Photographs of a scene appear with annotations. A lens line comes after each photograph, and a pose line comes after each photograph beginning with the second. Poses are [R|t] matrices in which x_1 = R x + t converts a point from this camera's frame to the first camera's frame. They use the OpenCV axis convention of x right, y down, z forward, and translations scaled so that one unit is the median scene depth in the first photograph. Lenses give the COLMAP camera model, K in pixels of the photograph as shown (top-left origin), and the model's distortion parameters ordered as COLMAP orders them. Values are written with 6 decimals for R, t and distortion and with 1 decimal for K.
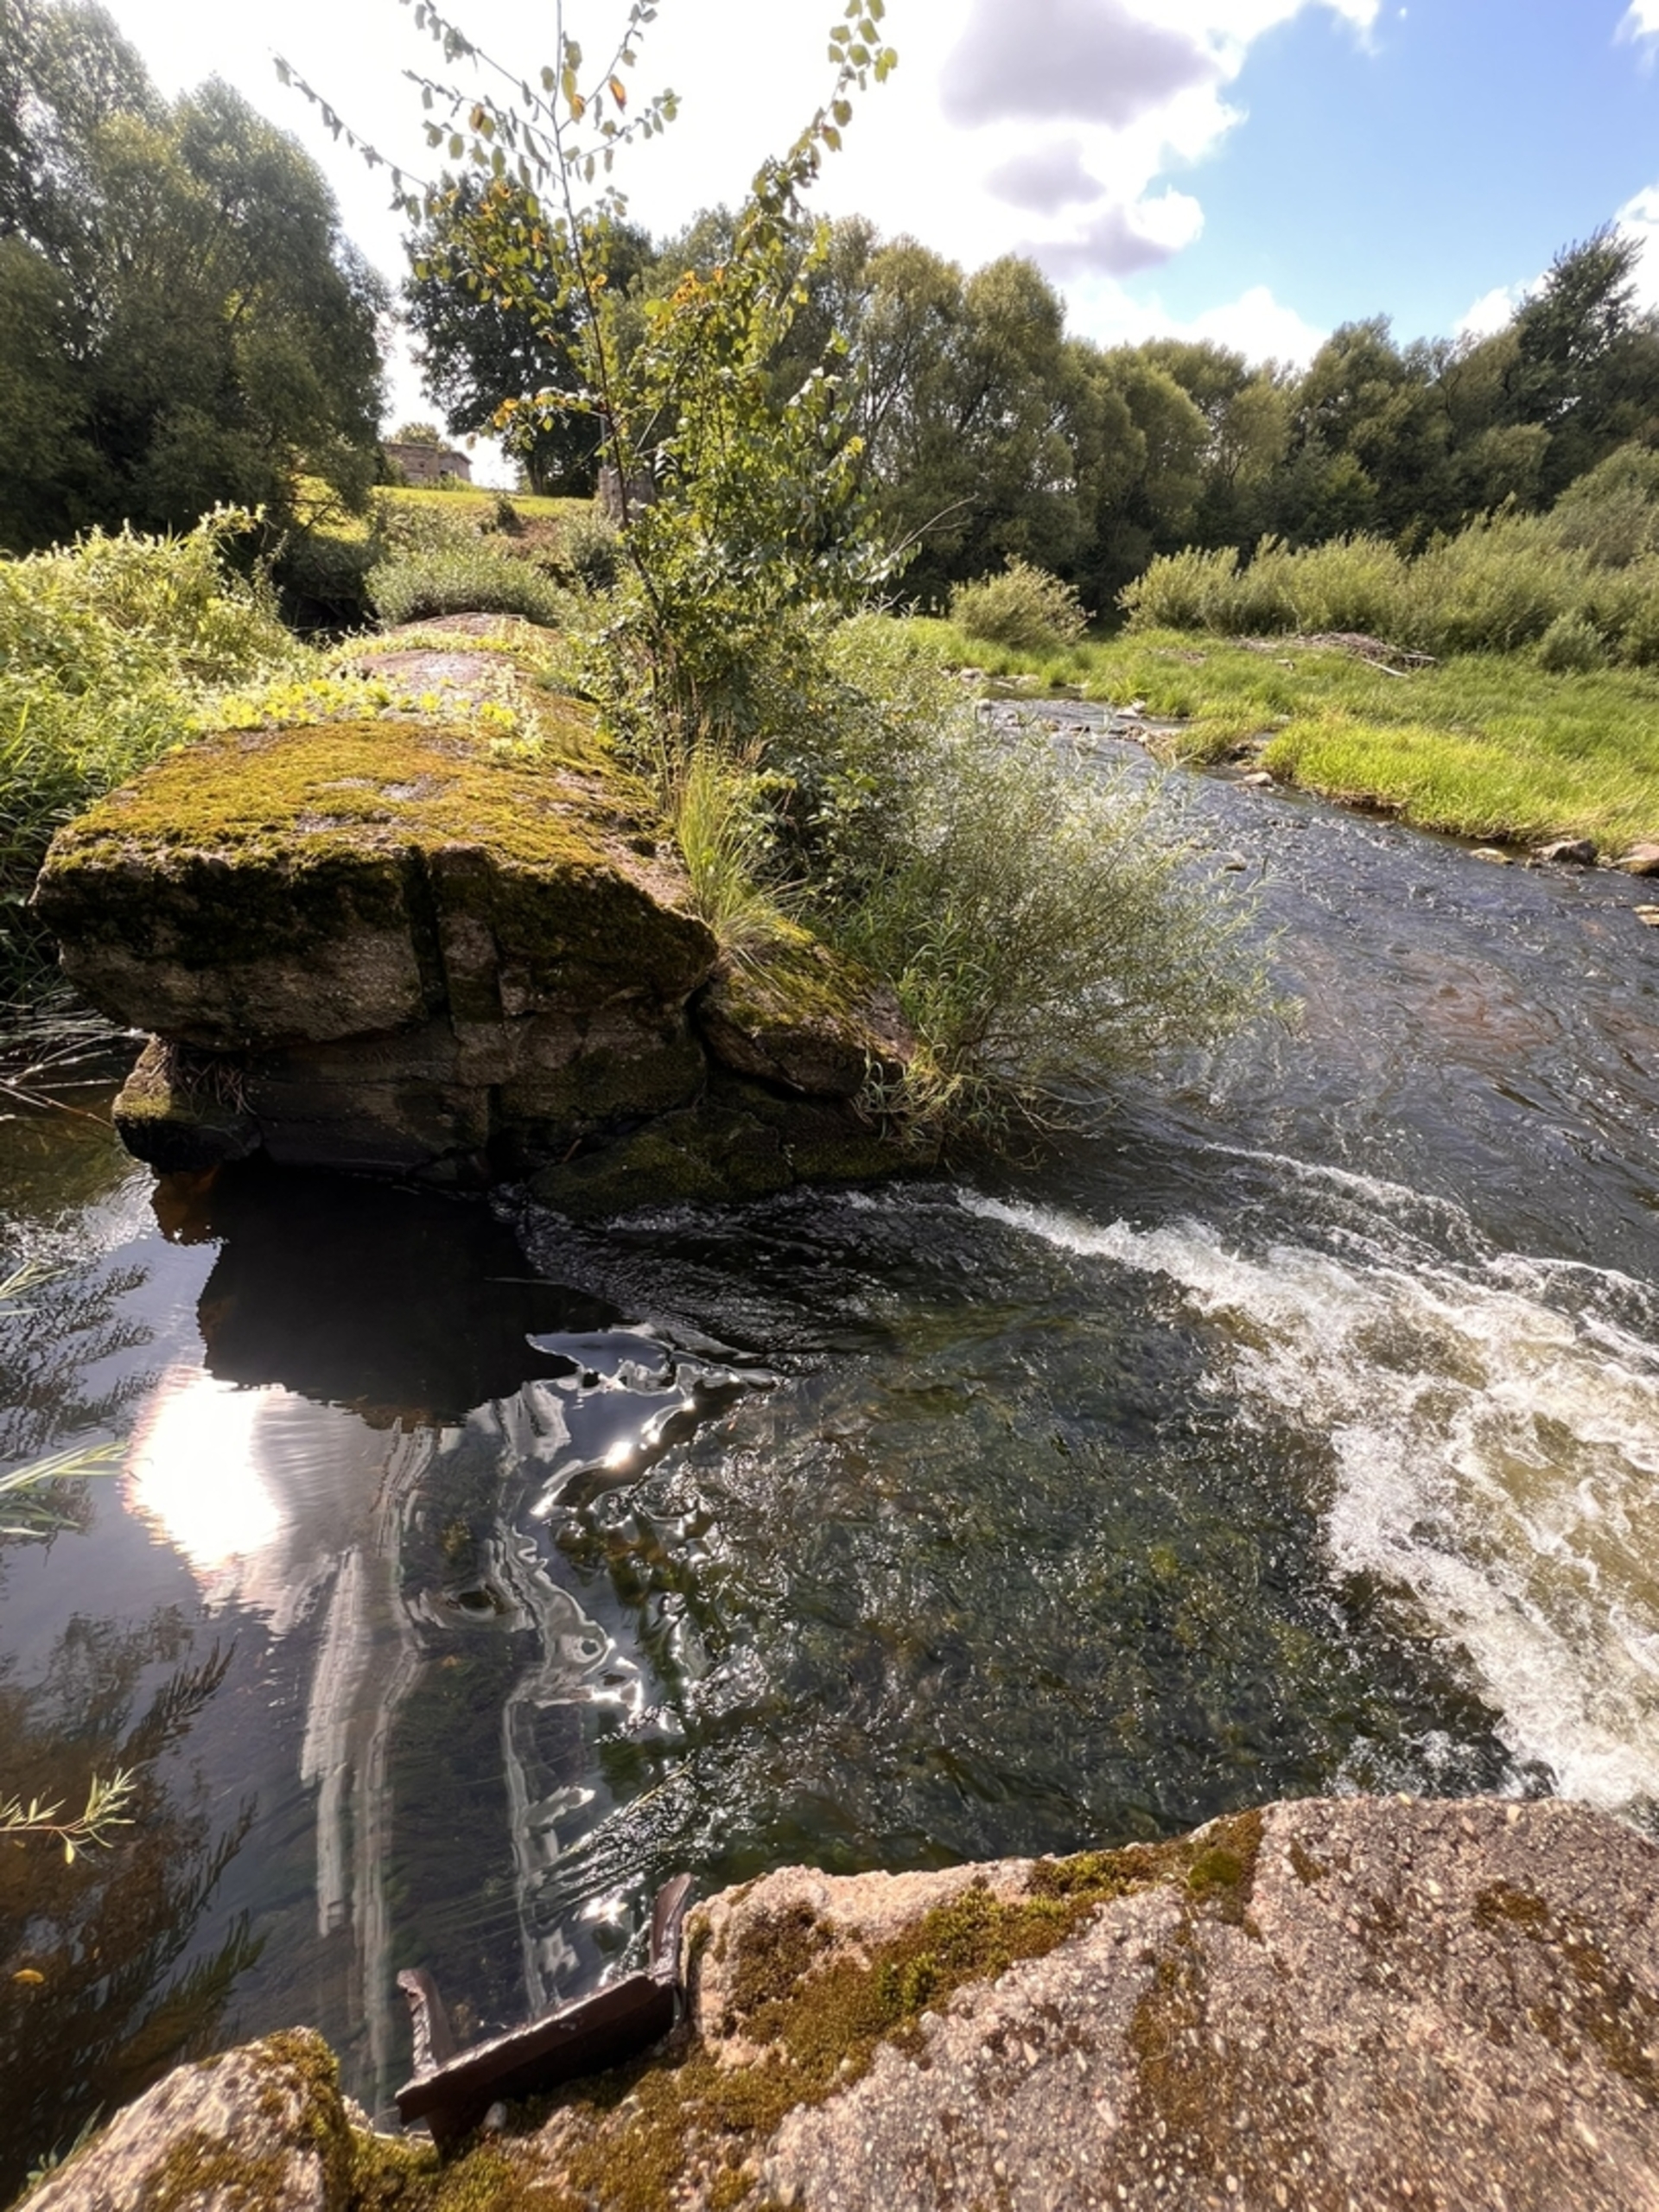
lens RADIAL K [[888.9, 0, 825.2], [0, 888.9, 1096.7], [0, 0, 1]] dist [-0.000549, 0.000058]
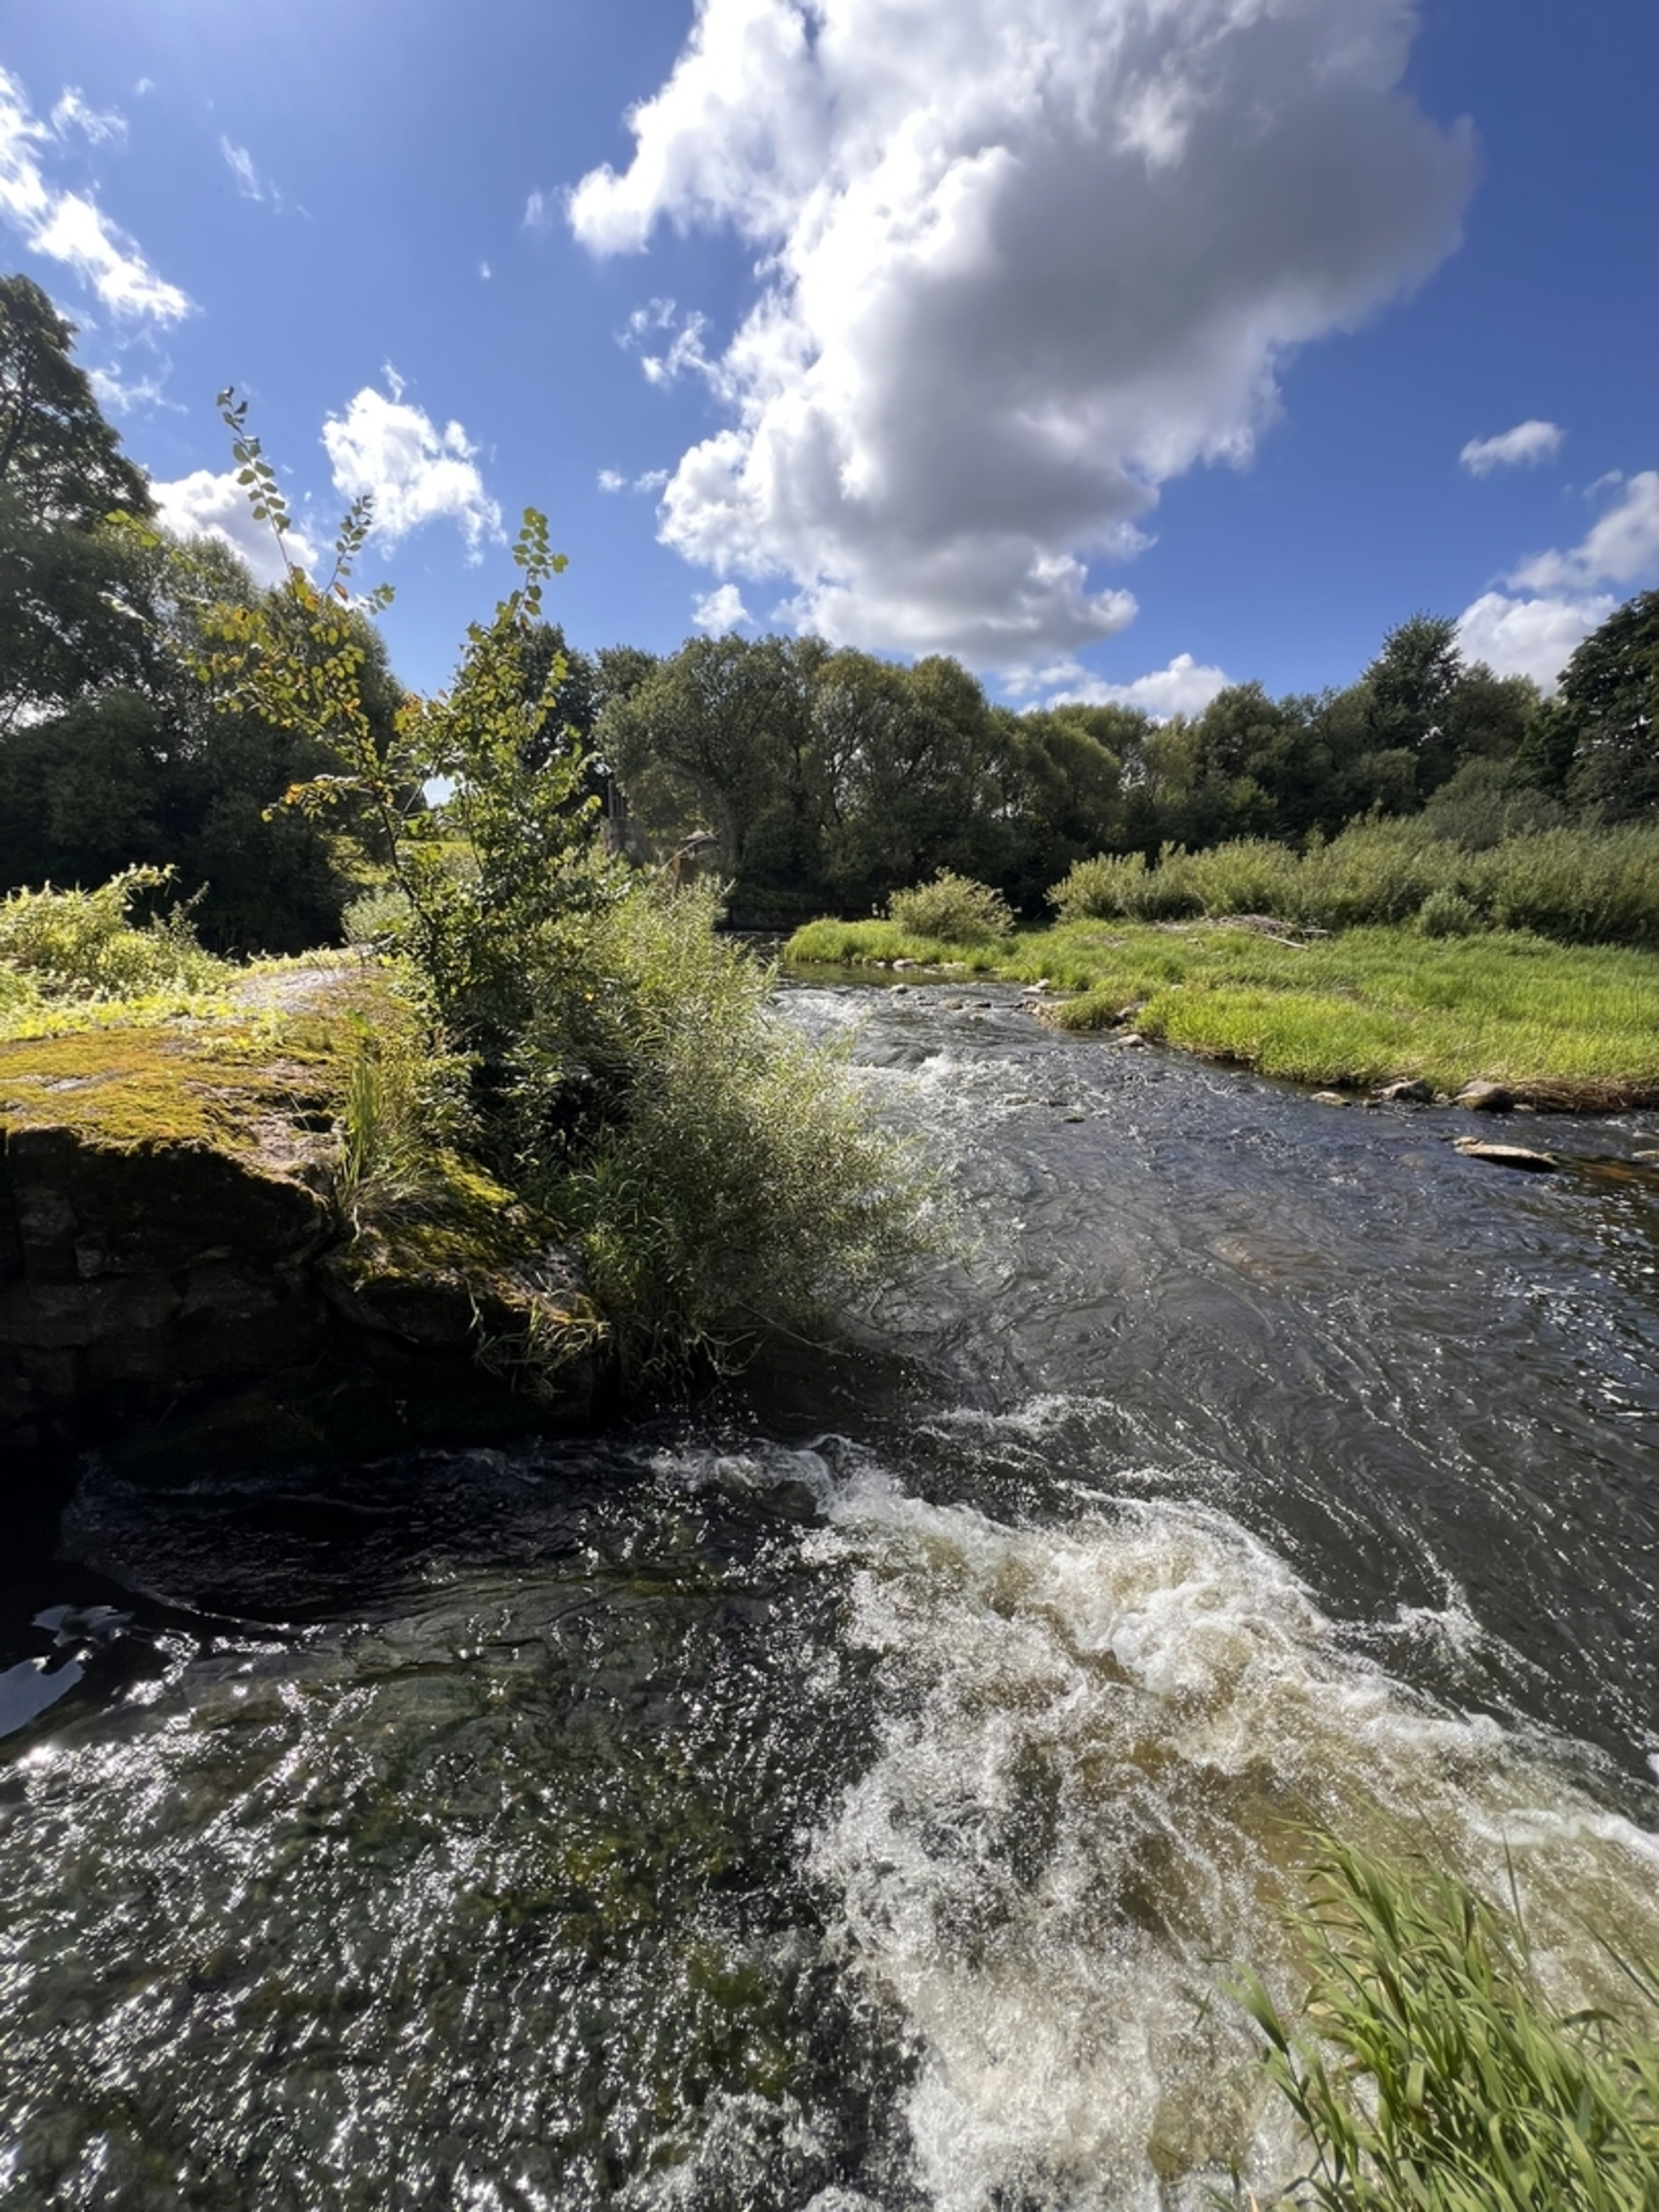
lens RADIAL K [[884.0, 0, 832.9], [0, 884.0, 1101.0], [0, 0, 1]] dist [-0.000927, -0.000068]
pose [[0.998938, -0.044633, -0.011445, 0.400115], [0.039347, 0.955562, -0.292152, 0.036760], [0.023976, 0.291391, 0.956303, -0.043444]]
